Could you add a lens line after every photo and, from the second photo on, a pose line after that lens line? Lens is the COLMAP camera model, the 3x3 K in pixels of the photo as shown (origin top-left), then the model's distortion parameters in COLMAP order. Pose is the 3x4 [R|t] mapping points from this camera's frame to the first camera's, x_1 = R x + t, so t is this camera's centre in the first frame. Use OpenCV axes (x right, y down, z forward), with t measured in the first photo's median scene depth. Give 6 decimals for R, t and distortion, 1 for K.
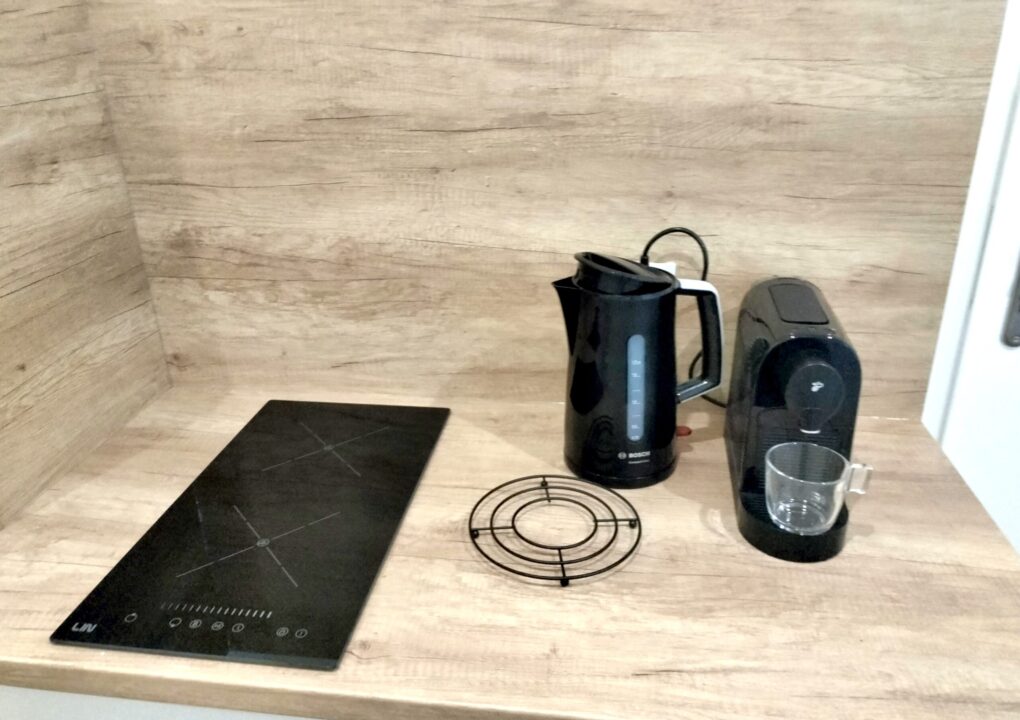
lens RADIAL K [[770.5, 0, 511.1], [0, 770.5, 366.3], [0, 0, 1]] dist [0.040634, -0.036299]
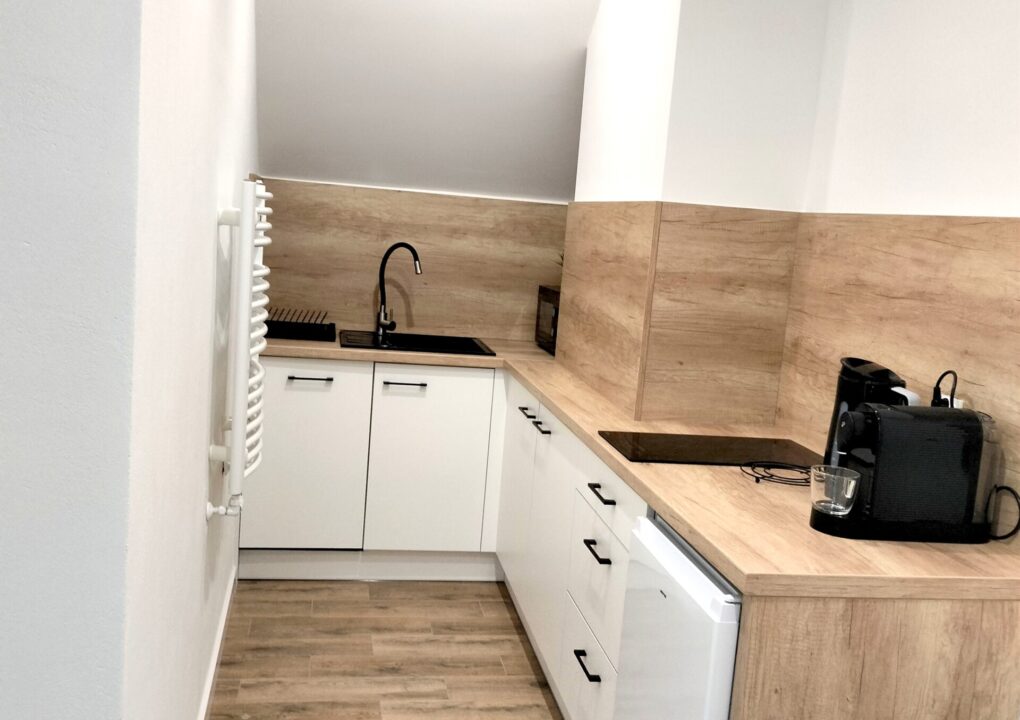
lens RADIAL K [[1009.2, 0, 510.0], [0, 1009.2, 359.1], [0, 0, 1]] dist [-0.016761, 0.000000]
pose [[0.305619, 0.171616, -0.936560, 1.737581], [-0.463970, 0.885784, 0.010909, 0.168940], [0.831462, 0.431202, 0.350337, -0.378080]]
